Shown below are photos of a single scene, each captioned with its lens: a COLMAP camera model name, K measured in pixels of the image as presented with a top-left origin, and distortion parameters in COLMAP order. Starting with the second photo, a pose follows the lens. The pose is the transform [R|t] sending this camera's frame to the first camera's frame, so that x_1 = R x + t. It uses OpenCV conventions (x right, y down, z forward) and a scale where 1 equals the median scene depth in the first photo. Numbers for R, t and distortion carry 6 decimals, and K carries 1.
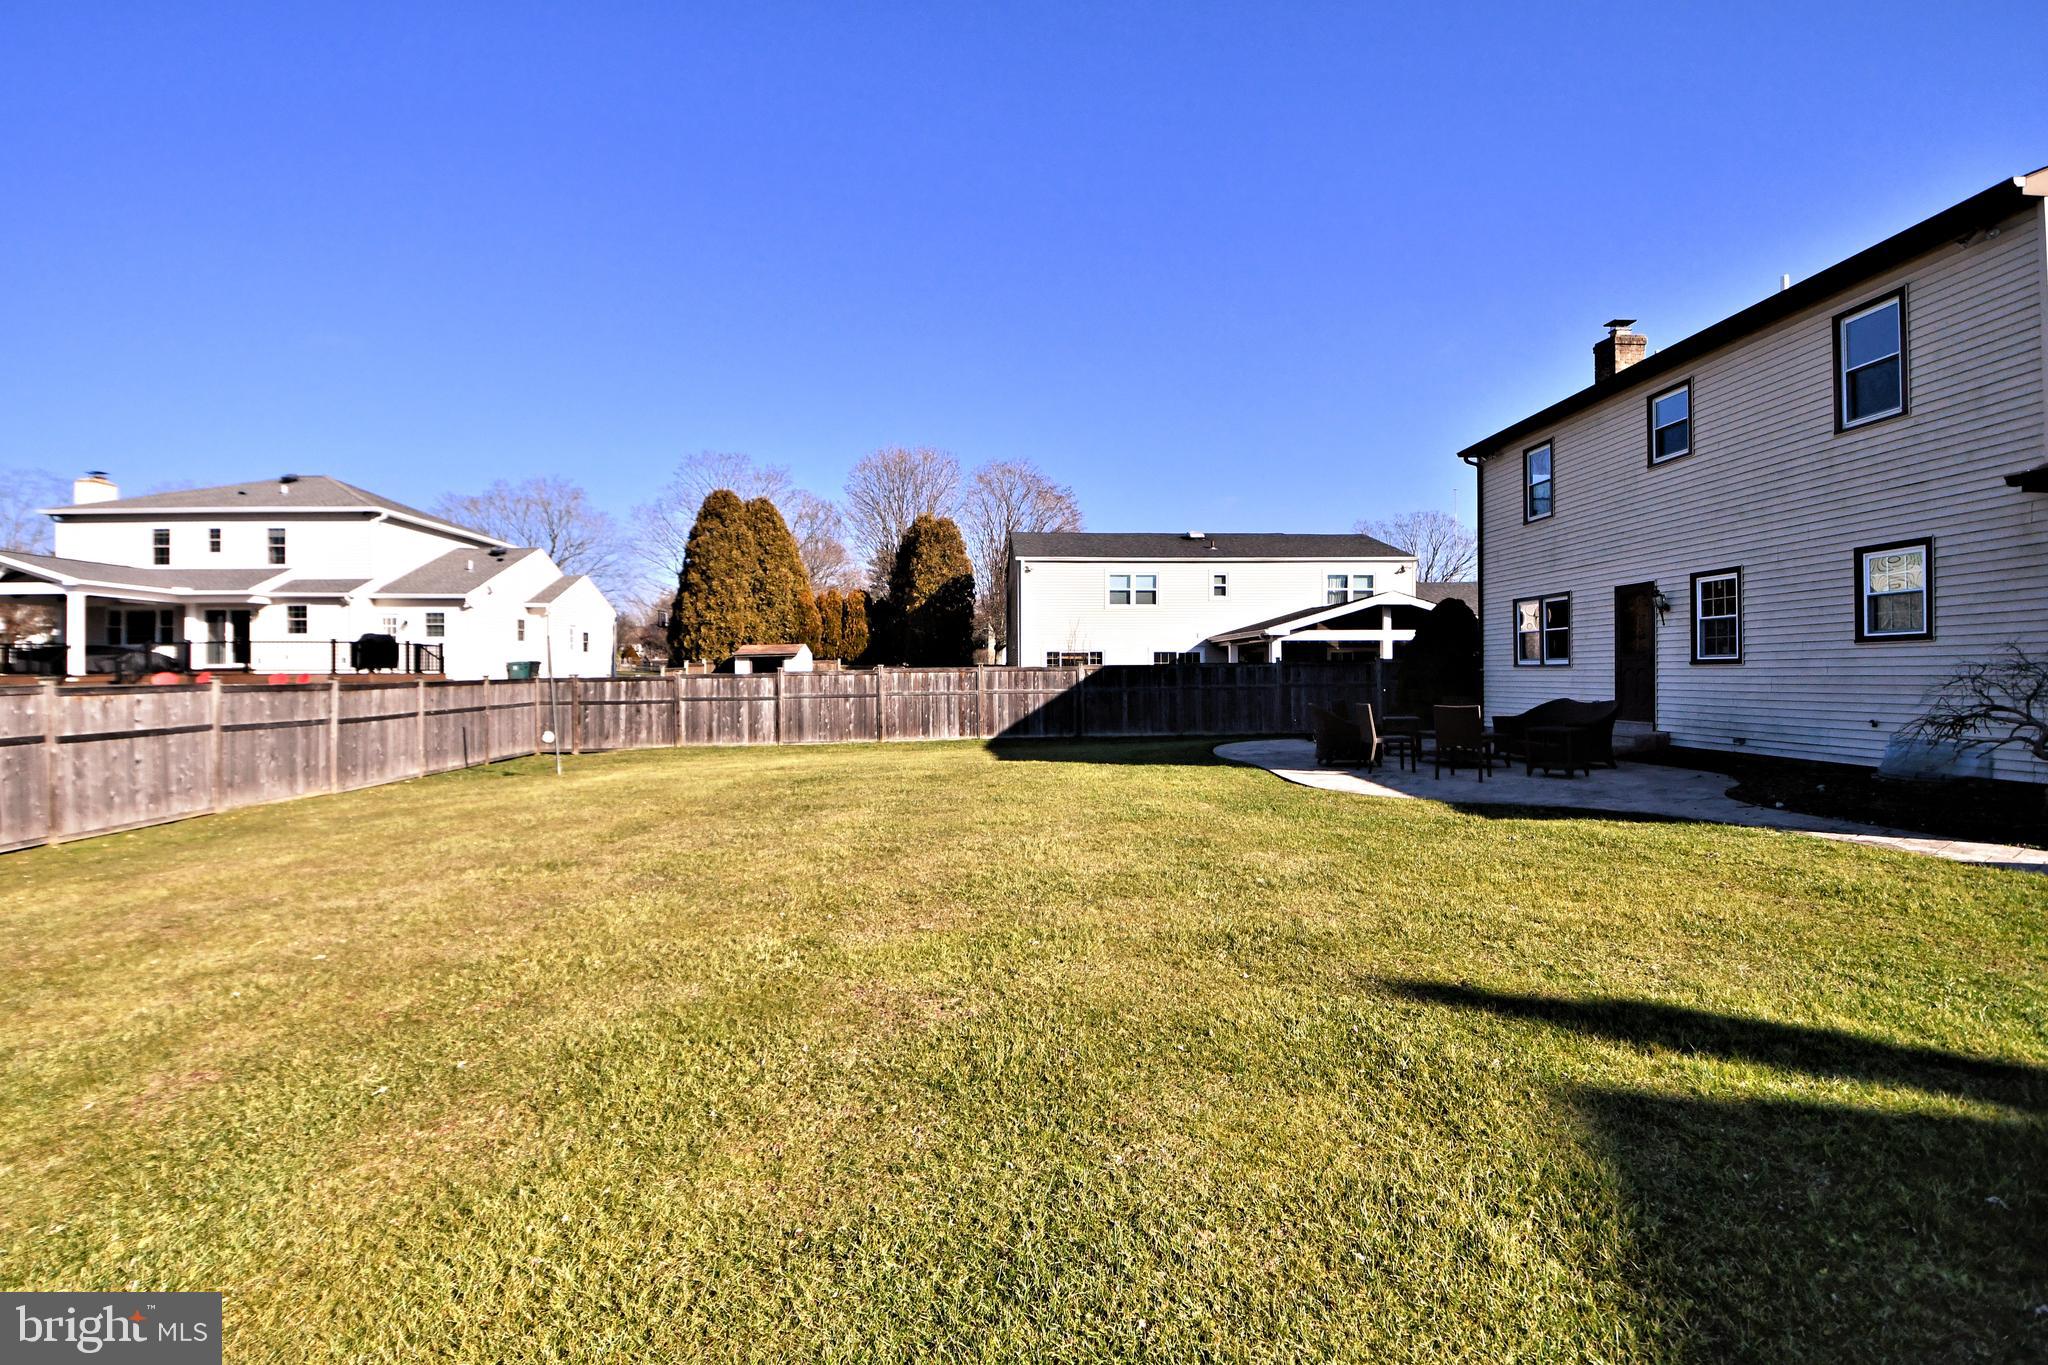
lens RADIAL K [[924.7, 0, 972.7], [0, 924.7, 690.0], [0, 0, 1]] dist [-0.027759, -0.003262]
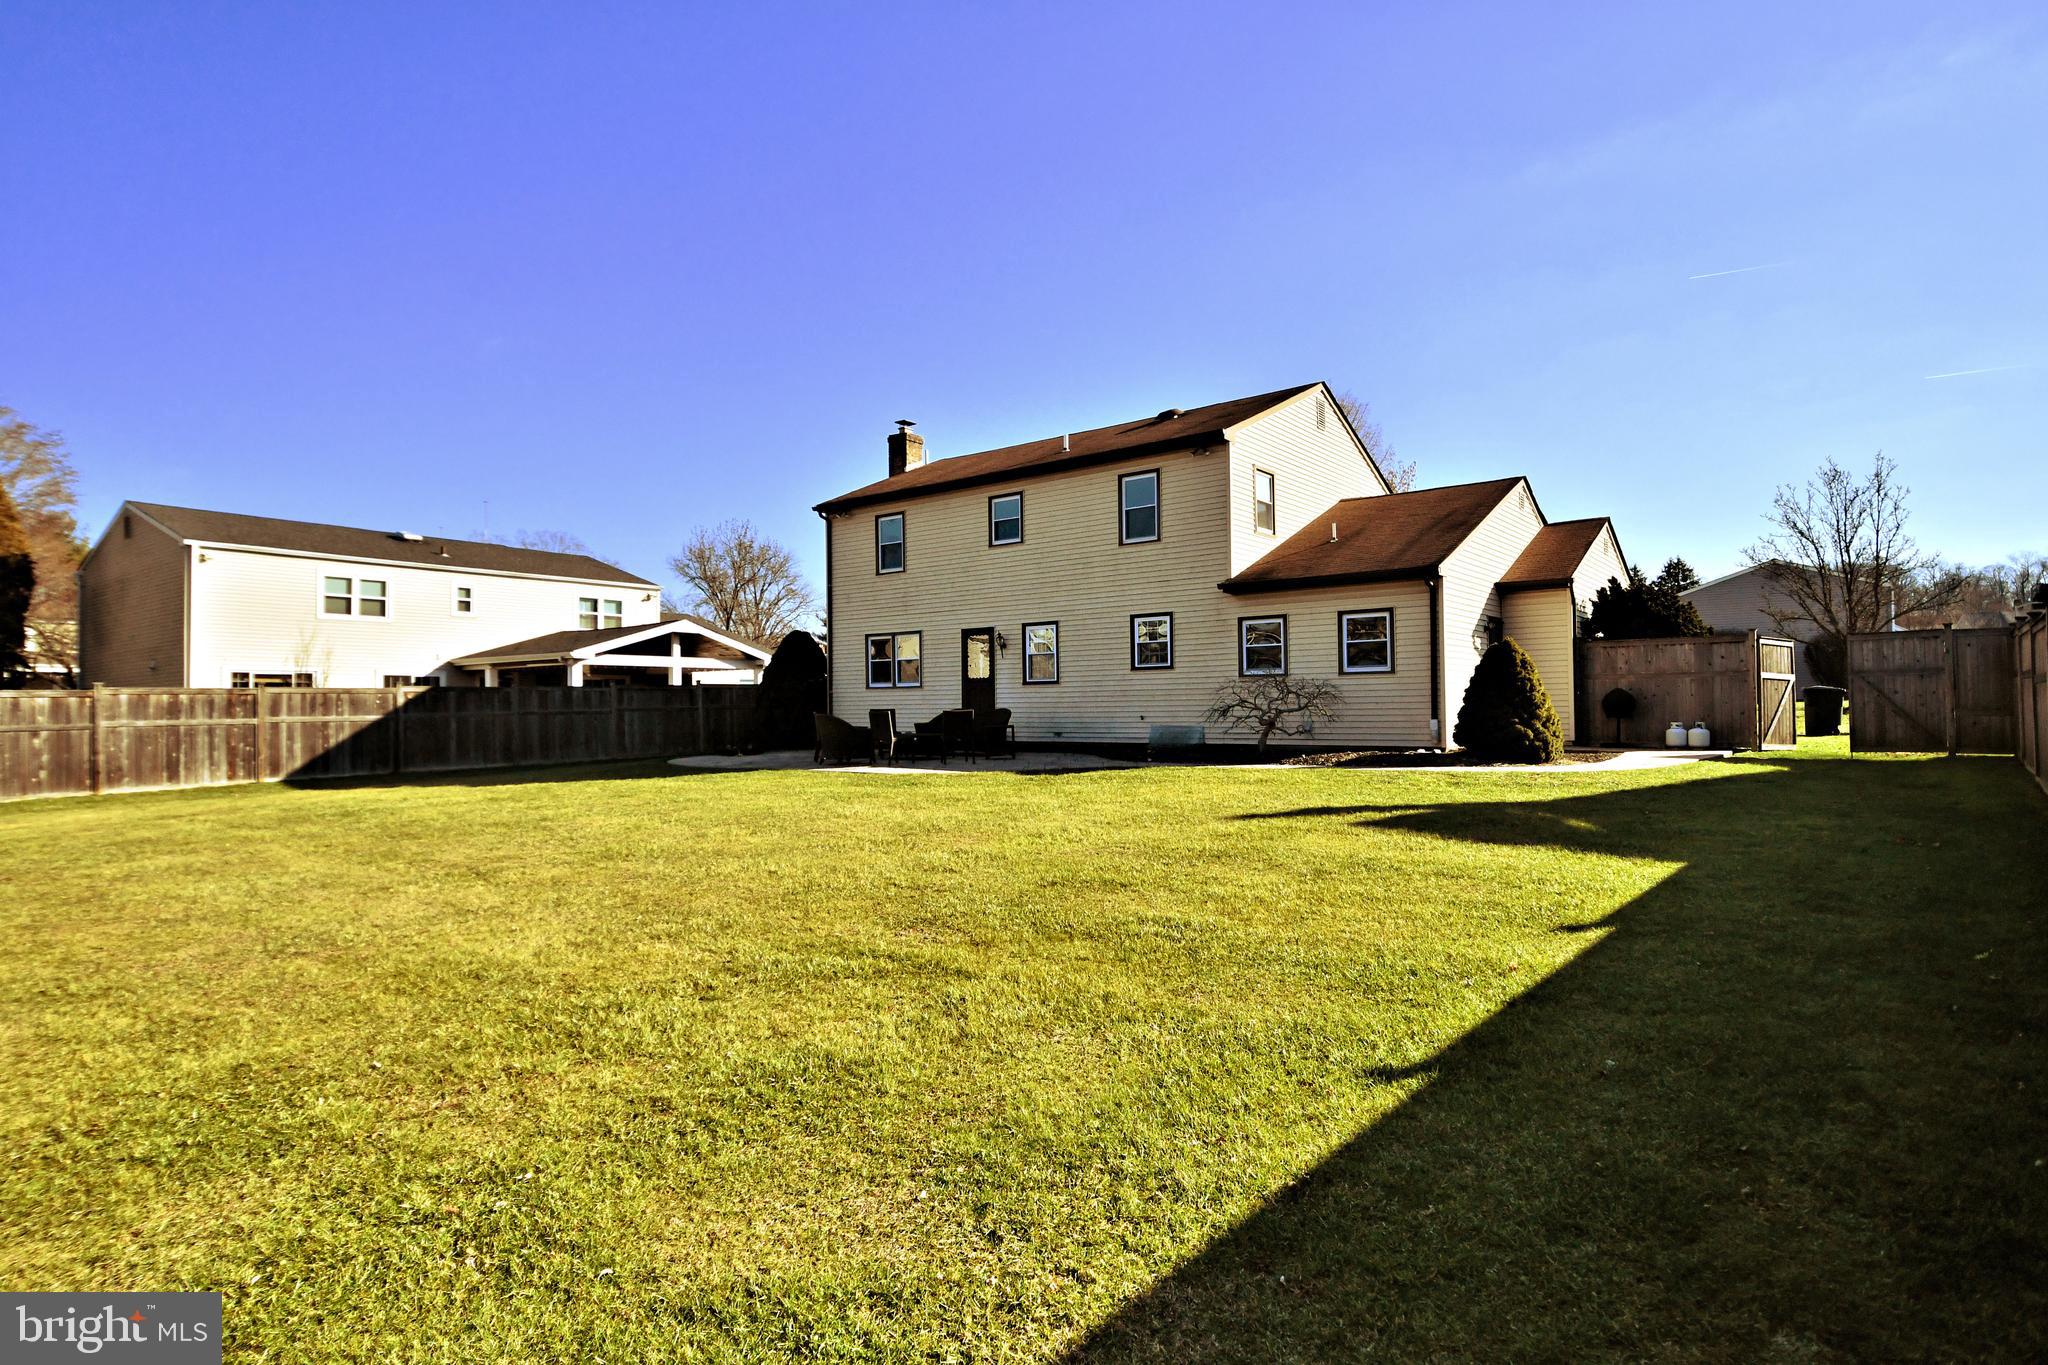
lens RADIAL K [[1108.5, 0, 953.5], [0, 1108.5, 699.0], [0, 0, 1]] dist [0.013410, -0.005444]
pose [[0.623984, 0.002896, 0.781432, -0.340898], [0.020782, 0.999578, -0.020299, 0.014609], [-0.781161, 0.028906, 0.623660, -0.017052]]
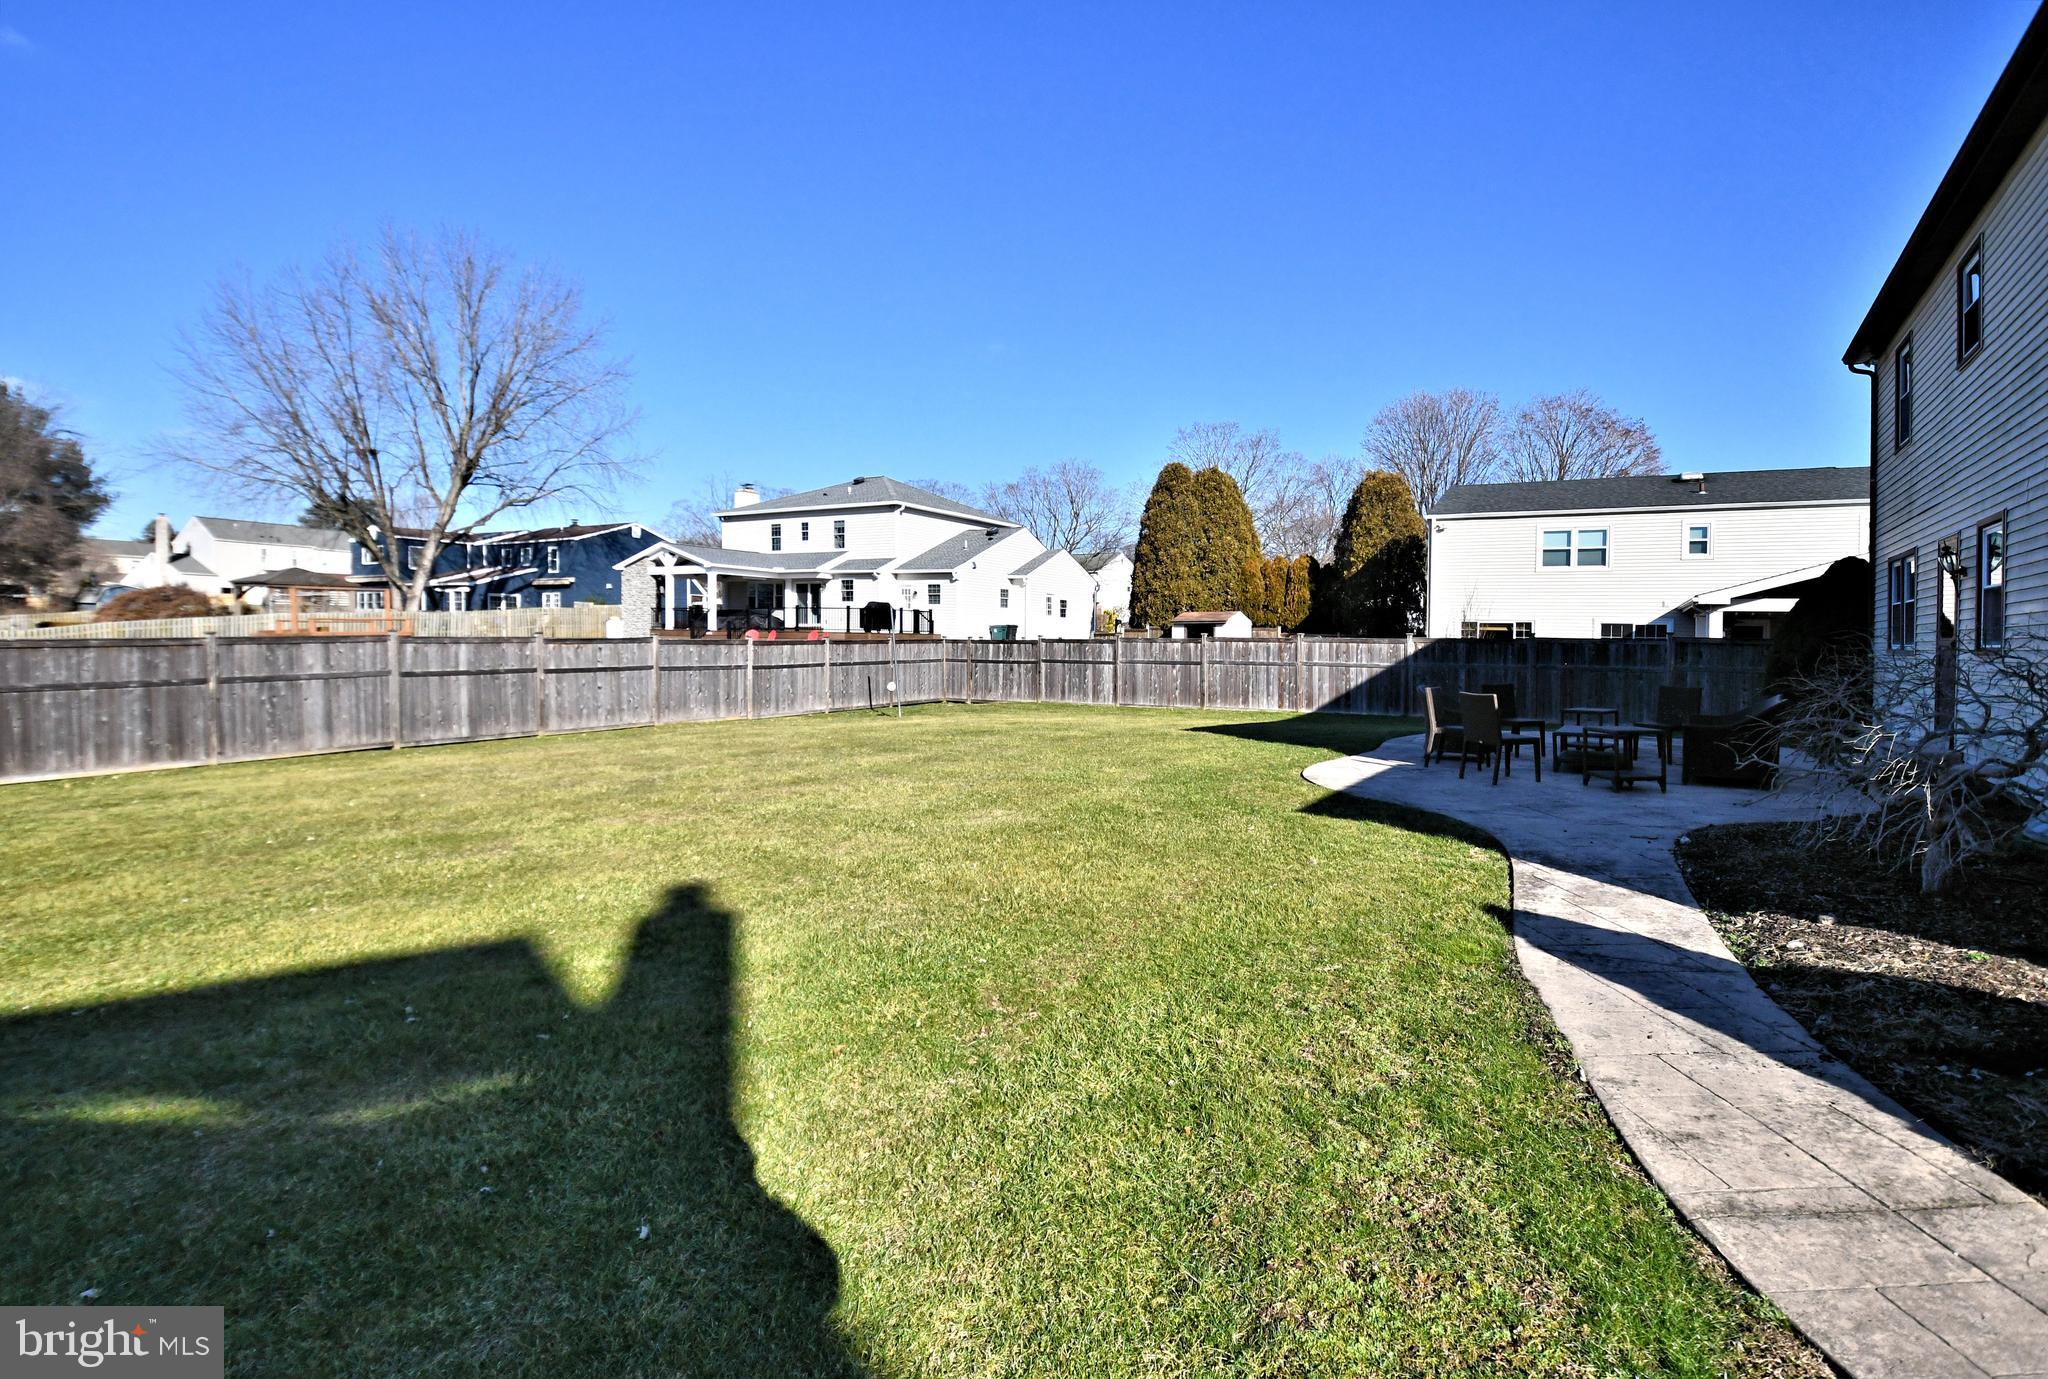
lens RADIAL K [[914.9, 0, 1022.1], [0, 914.9, 700.3], [0, 0, 1]] dist [-0.002987, -0.000704]
pose [[0.840409, 0.056737, -0.538974, 0.272328], [-0.029719, 0.997833, 0.058701, -0.006469], [0.541136, -0.033315, 0.840275, 0.035898]]
